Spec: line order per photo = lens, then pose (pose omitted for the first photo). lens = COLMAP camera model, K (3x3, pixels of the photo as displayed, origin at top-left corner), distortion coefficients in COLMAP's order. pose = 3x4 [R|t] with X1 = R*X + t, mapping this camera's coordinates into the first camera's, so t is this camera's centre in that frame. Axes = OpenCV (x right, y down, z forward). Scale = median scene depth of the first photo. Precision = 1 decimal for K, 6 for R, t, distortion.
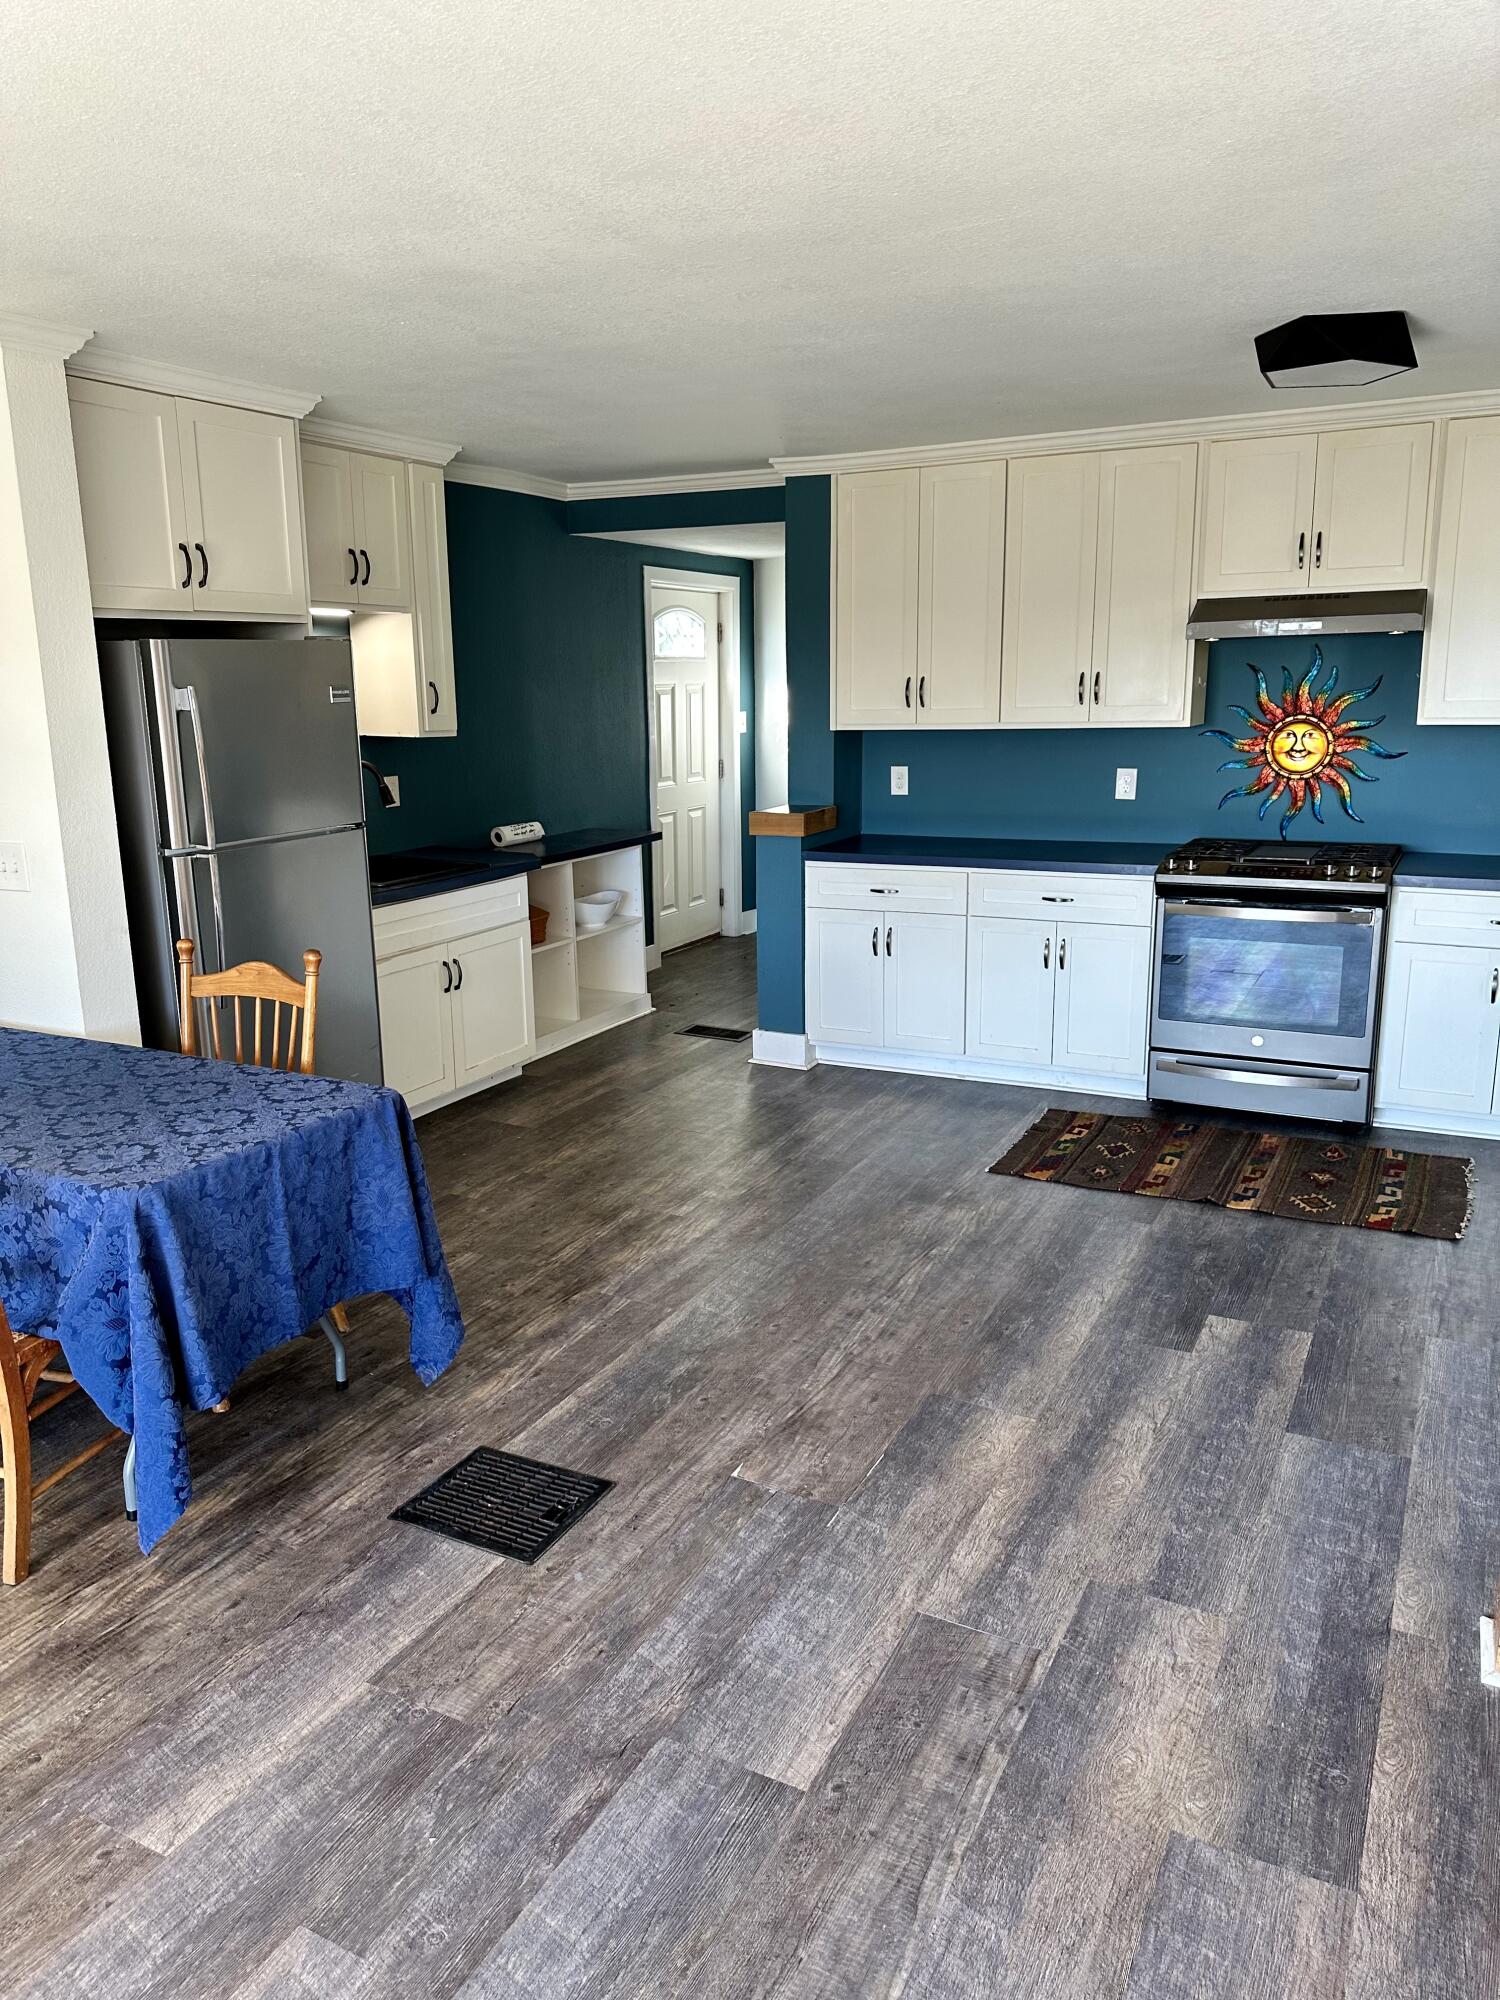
lens RADIAL K [[1409.5, 0, 743.7], [0, 1409.5, 987.0], [0, 0, 1]] dist [0.040064, -0.044169]
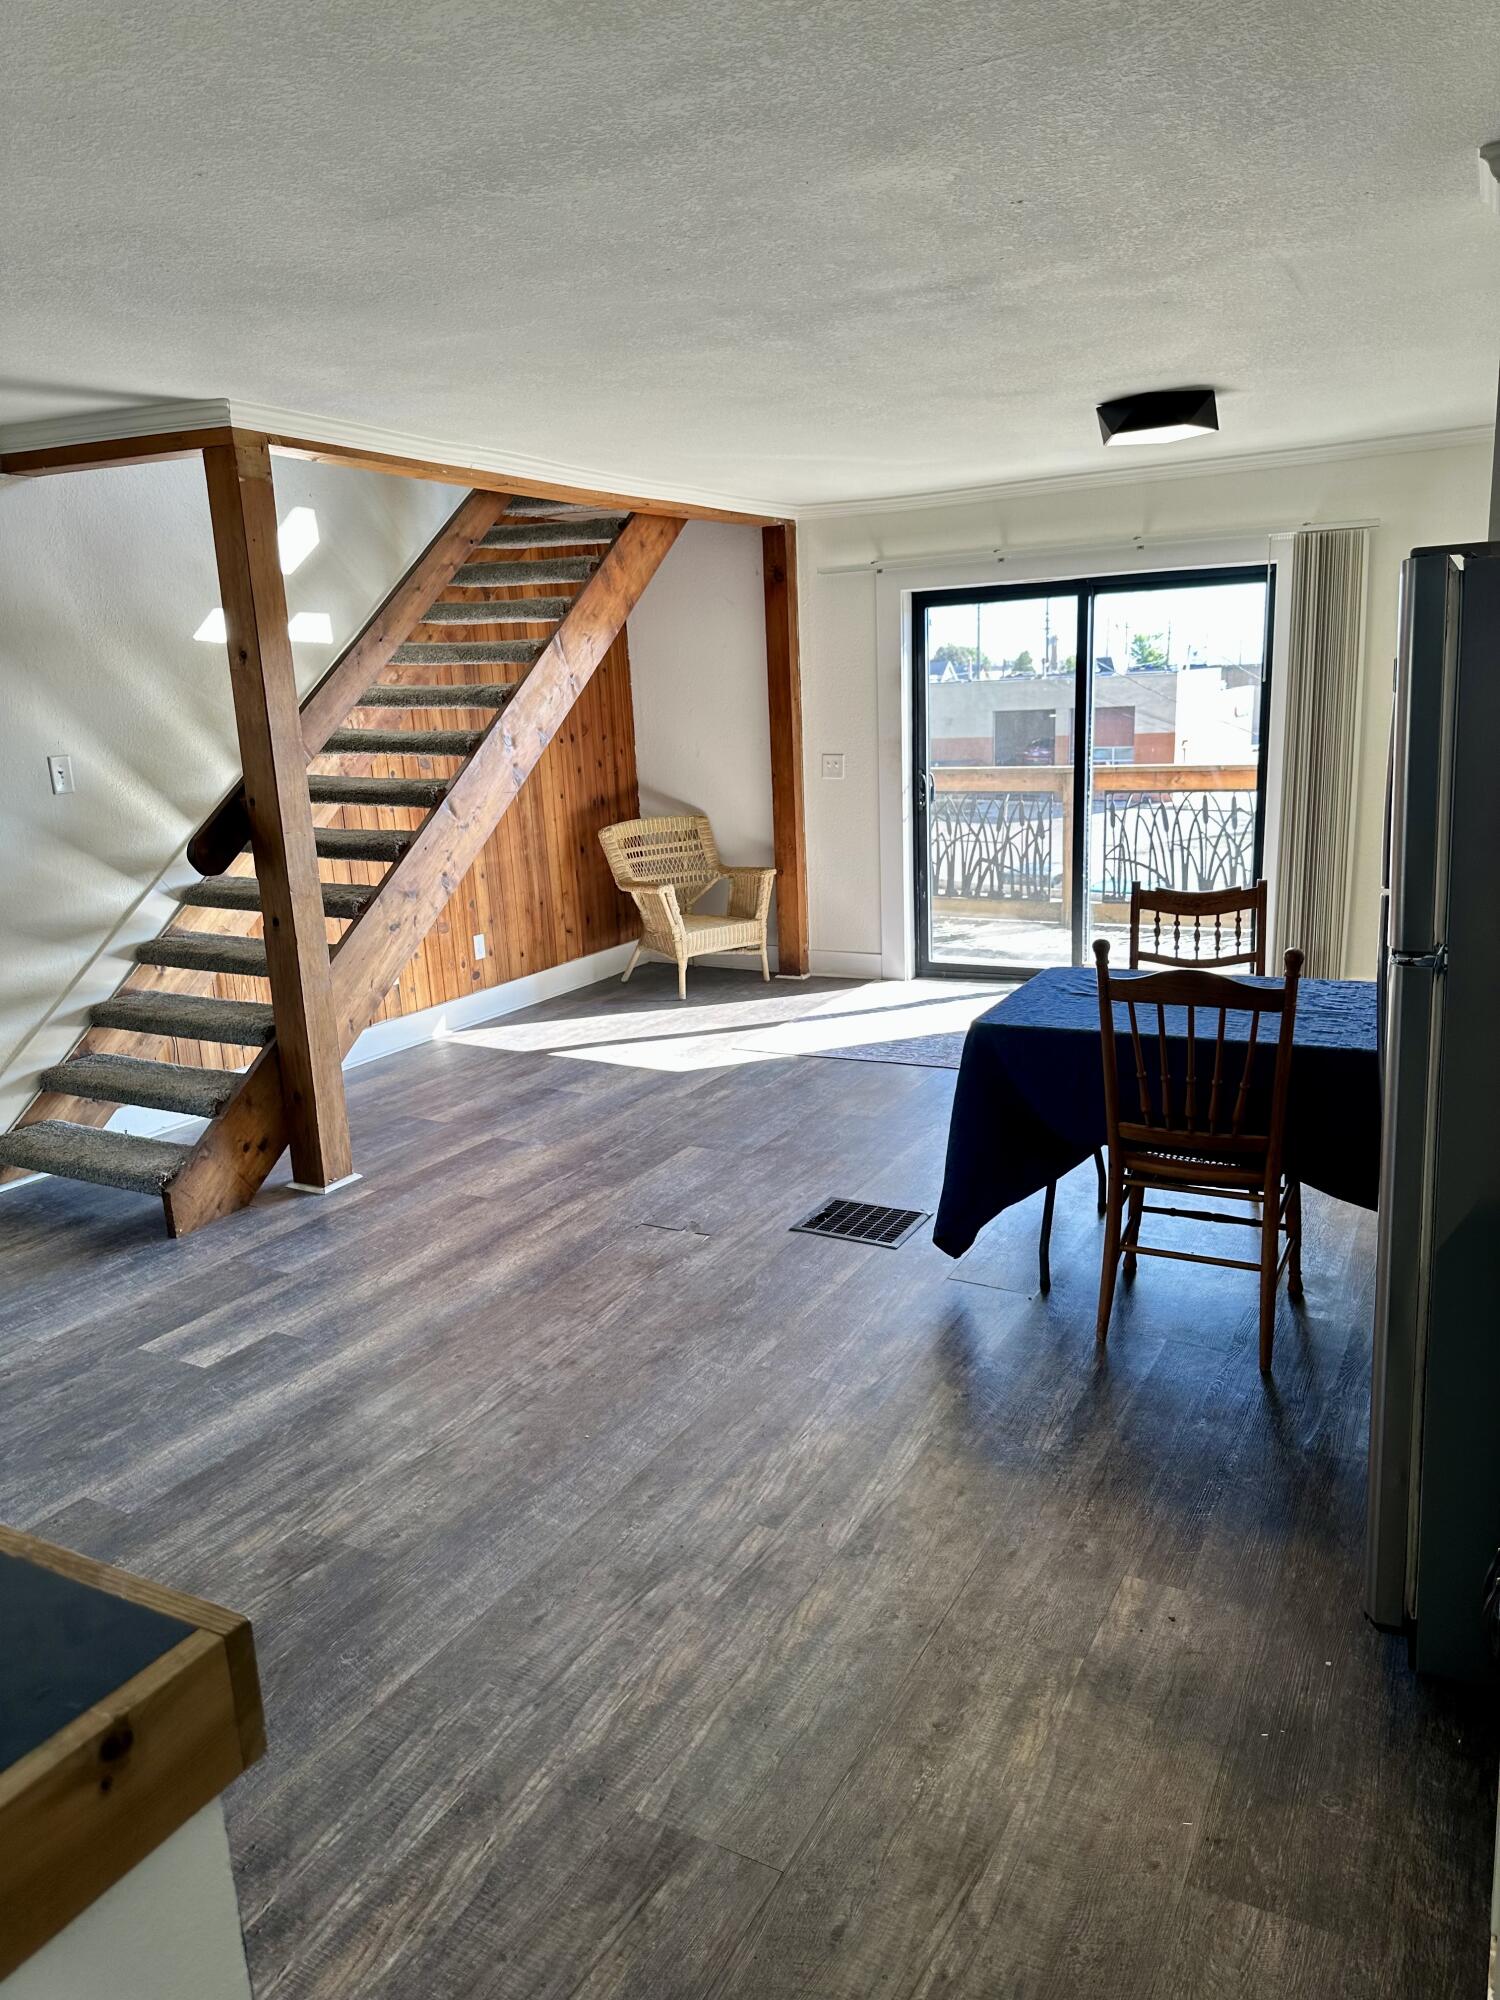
lens RADIAL K [[1409.5, 0, 742.4], [0, 1409.5, 992.0], [0, 0, 1]] dist [0.040064, -0.044169]
pose [[-0.998024, 0.048752, 0.039636, -0.083962], [0.060907, 0.905610, 0.419716, -0.364648], [-0.015432, 0.421301, -0.906790, 1.672383]]
